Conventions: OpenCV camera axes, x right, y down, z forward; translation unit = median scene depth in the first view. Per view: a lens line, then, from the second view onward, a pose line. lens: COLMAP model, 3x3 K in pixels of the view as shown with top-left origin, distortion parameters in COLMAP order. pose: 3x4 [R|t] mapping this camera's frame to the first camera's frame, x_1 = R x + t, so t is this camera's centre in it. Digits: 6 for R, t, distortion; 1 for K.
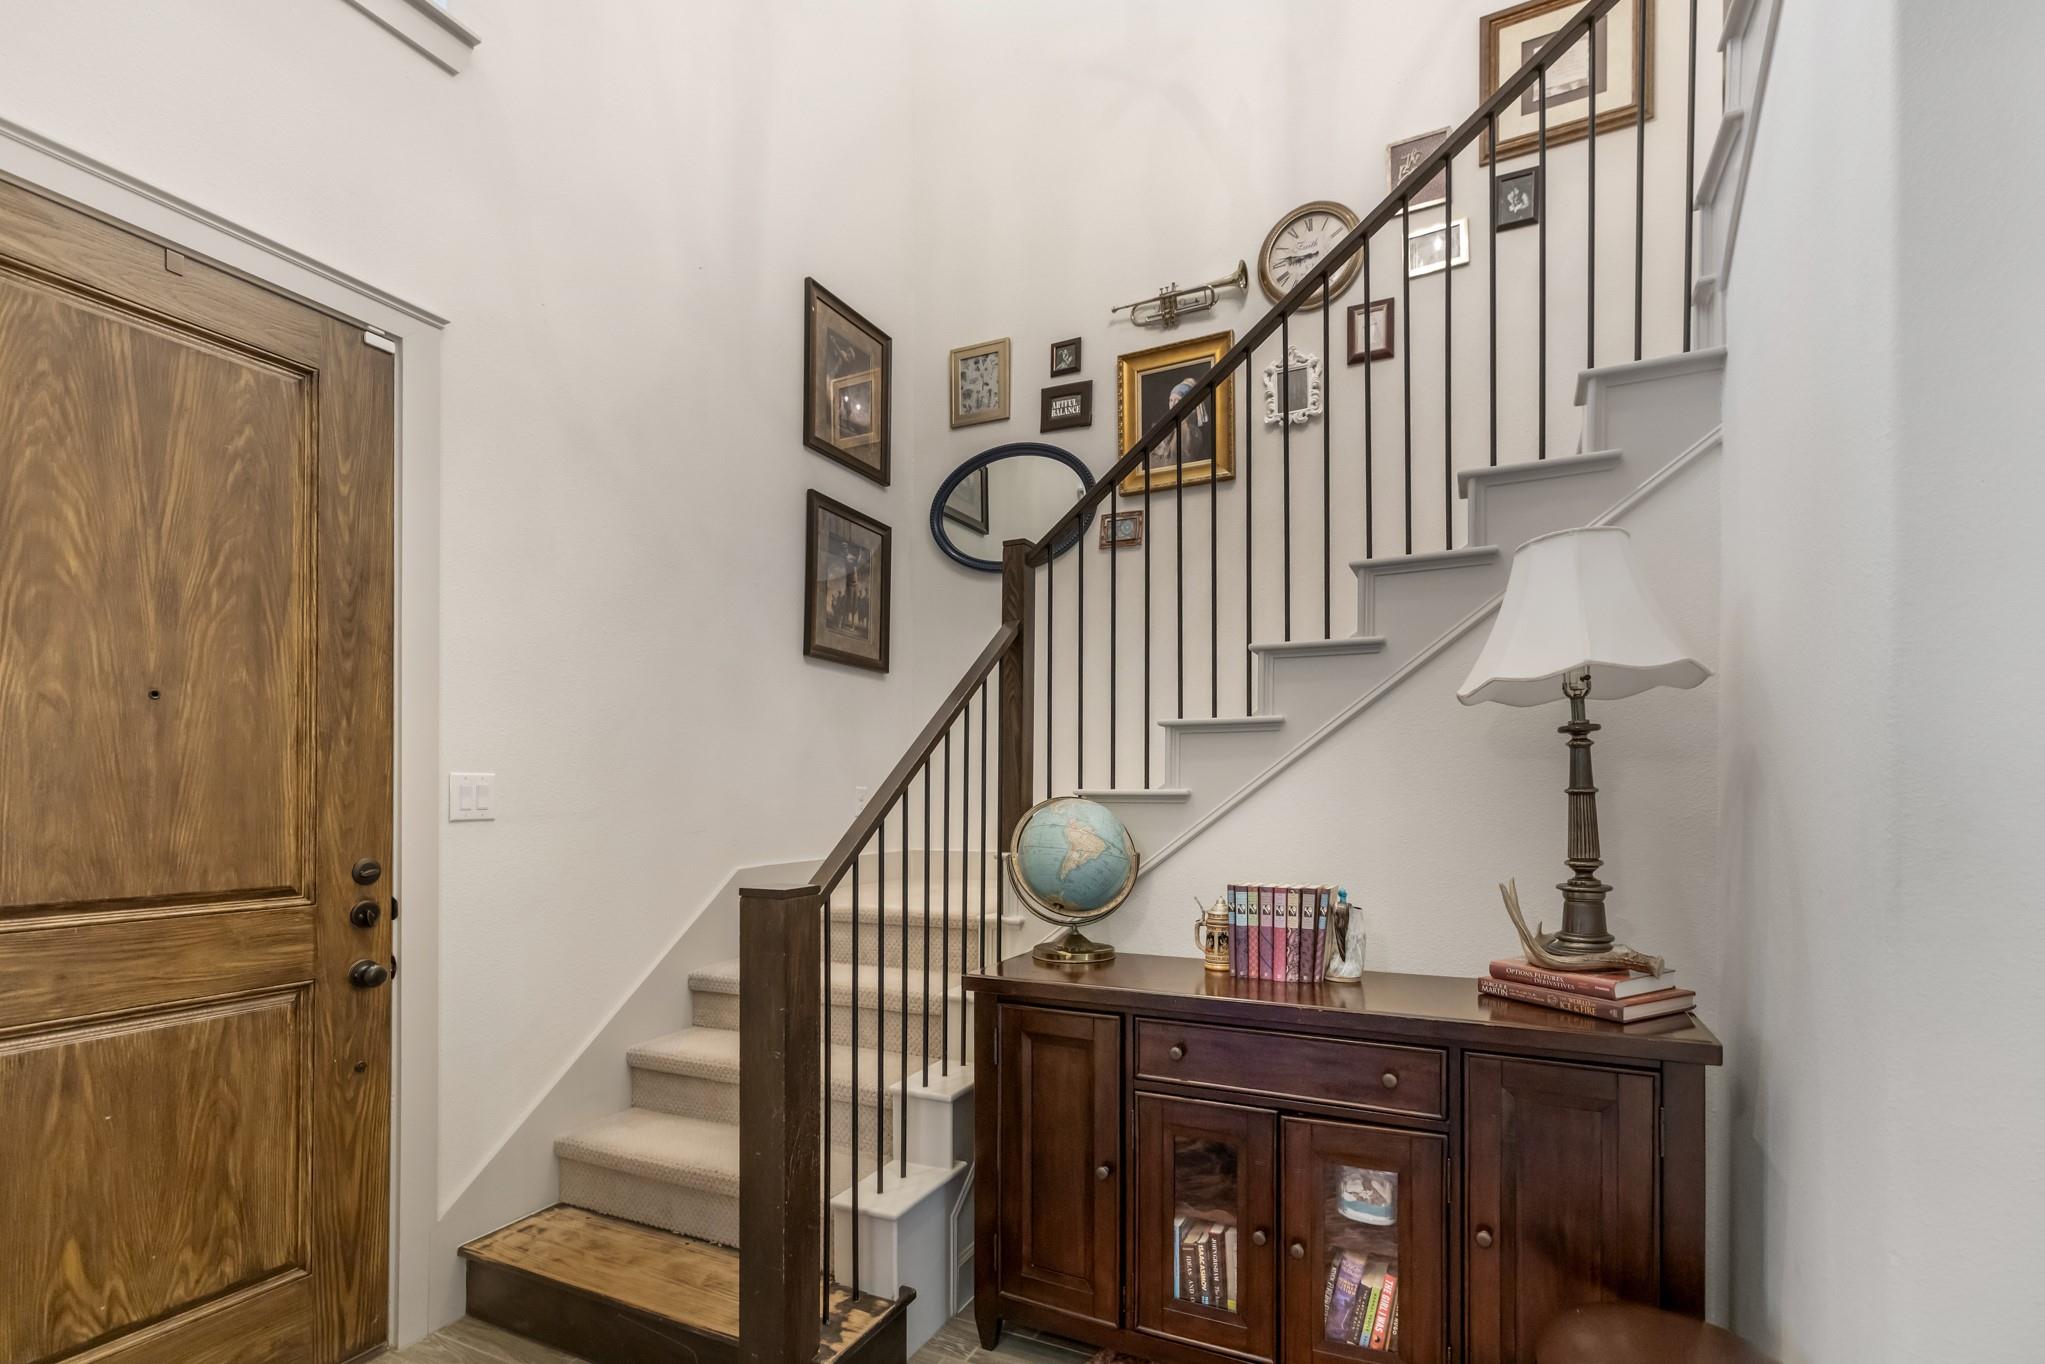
lens RADIAL K [[948.4, 0, 1051.4], [0, 948.4, 806.5], [0, 0, 1]] dist [0.004577, 0.001428]
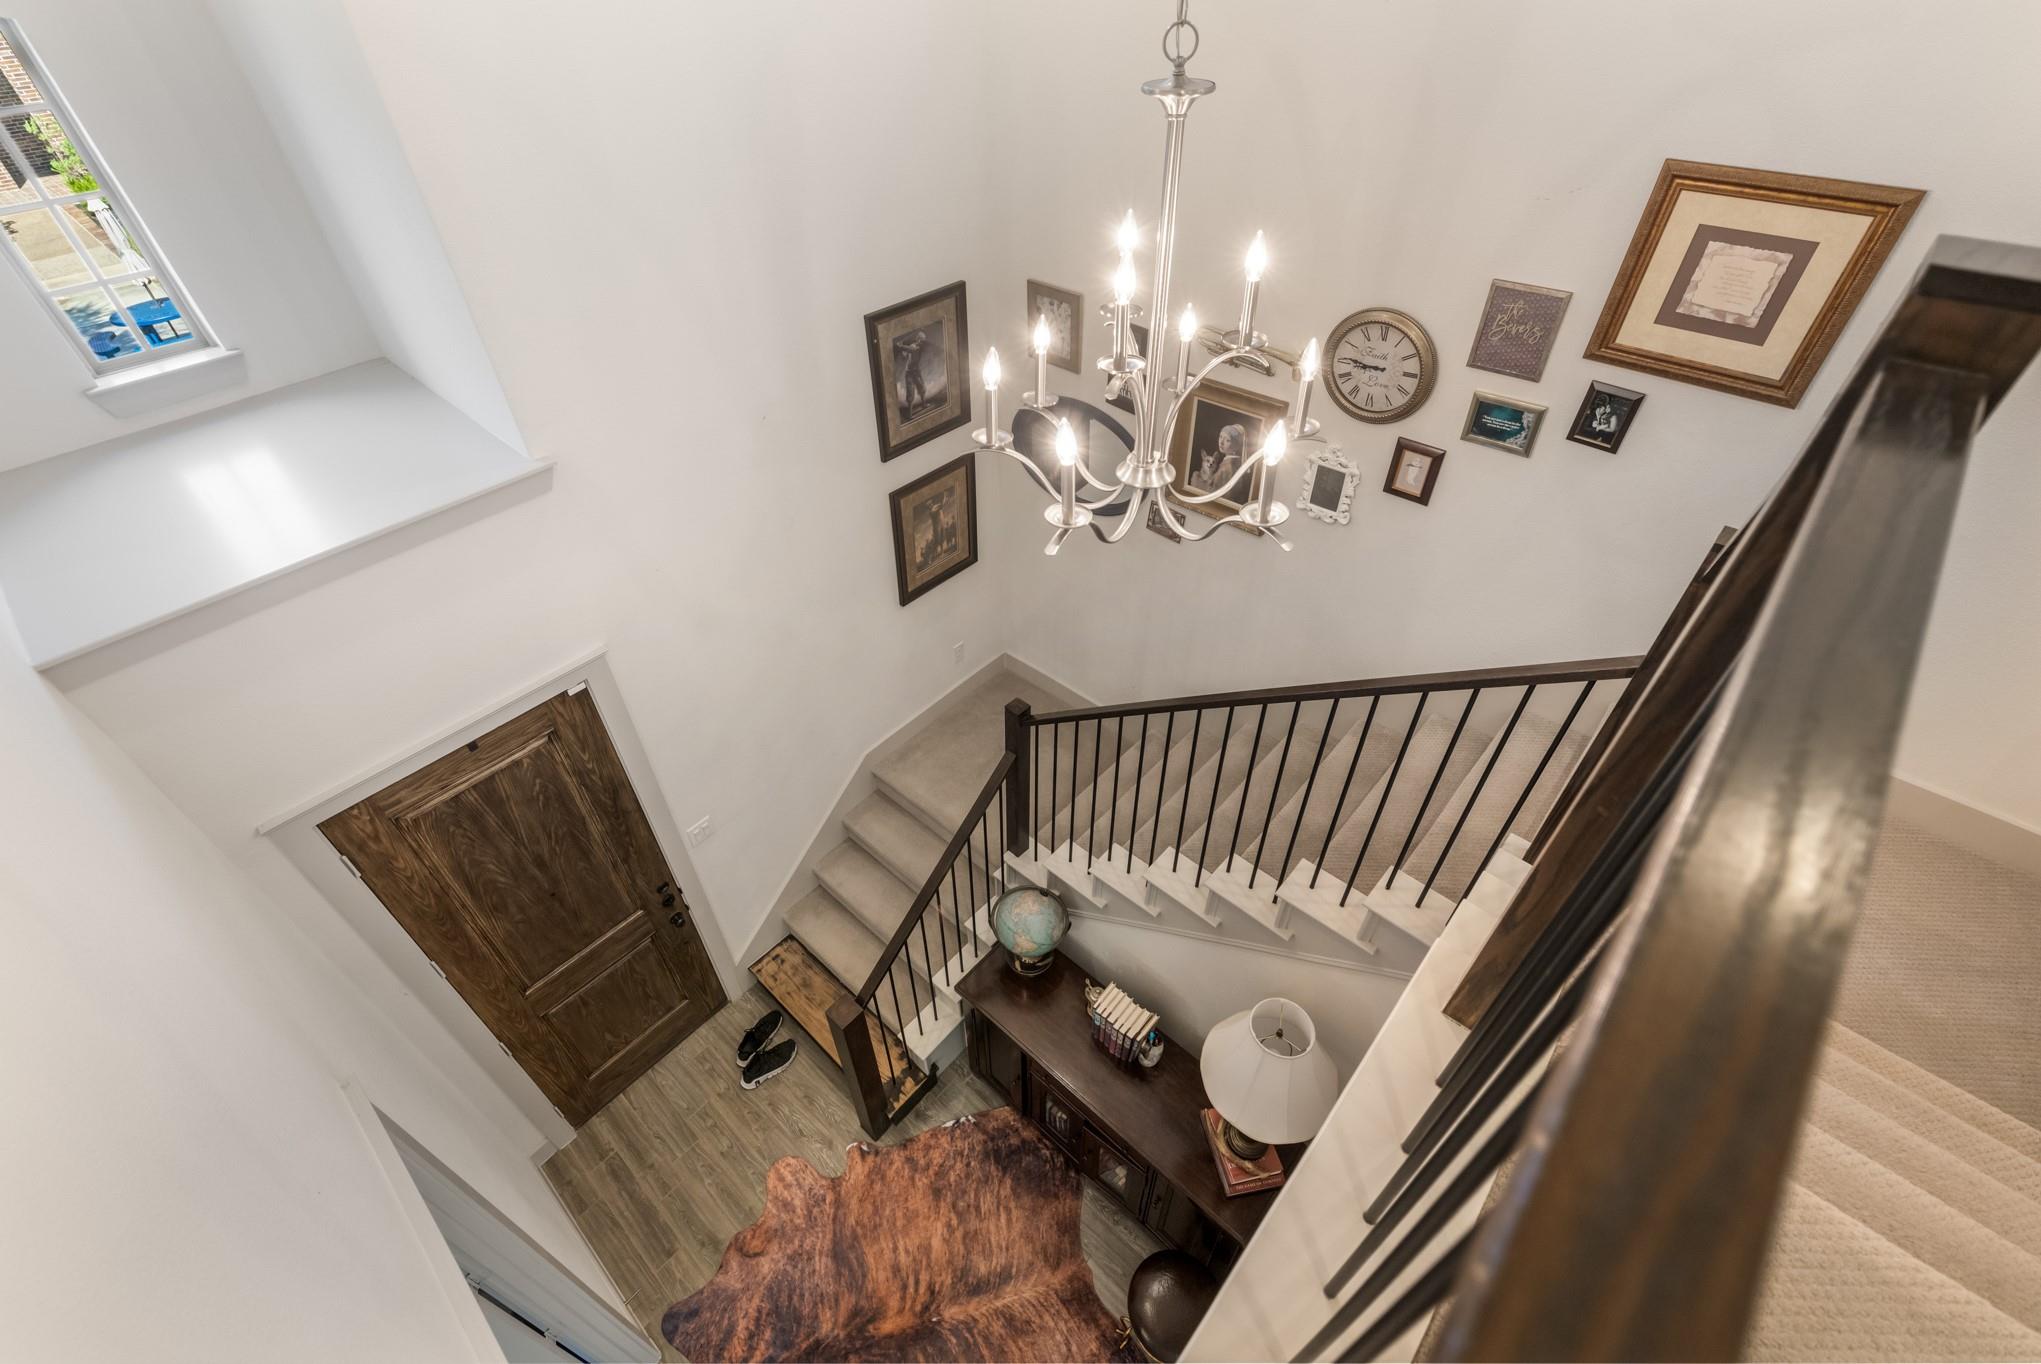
lens RADIAL K [[906.9, 0, 1029.0], [0, 906.9, 660.7], [0, 0, 1]] dist [-0.001929, 0.003319]
pose [[0.956750, 0.189614, -0.220624, 0.197138], [0.006358, 0.744584, 0.667498, -0.934756], [0.290840, -0.640032, 0.711176, 0.120447]]
